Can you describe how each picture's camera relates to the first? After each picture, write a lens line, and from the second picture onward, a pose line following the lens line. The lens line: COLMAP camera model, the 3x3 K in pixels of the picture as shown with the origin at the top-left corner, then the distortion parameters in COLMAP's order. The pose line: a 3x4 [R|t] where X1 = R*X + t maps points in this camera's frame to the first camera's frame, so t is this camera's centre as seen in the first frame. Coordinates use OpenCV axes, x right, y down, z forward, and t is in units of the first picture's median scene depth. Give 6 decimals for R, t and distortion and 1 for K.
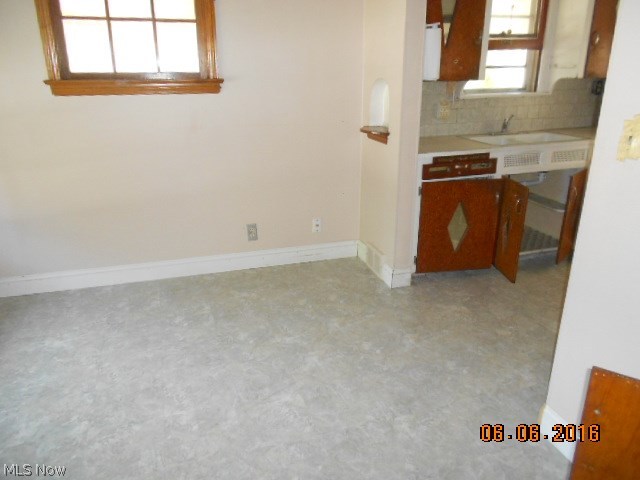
lens RADIAL K [[497.0, 0, 317.4], [0, 497.0, 240.0], [0, 0, 1]] dist [0.004750, -0.005034]
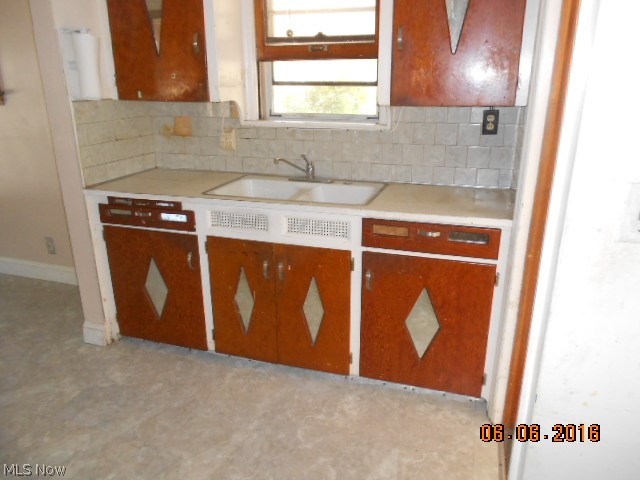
lens RADIAL K [[497.0, 0, 319.9], [0, 497.0, 240.2], [0, 0, 1]] dist [0.004750, -0.005034]
pose [[0.808186, 0.193104, -0.556369, 0.945075], [-0.201472, 0.978370, 0.046913, -0.200341], [0.553394, 0.074179, 0.829610, 0.528693]]
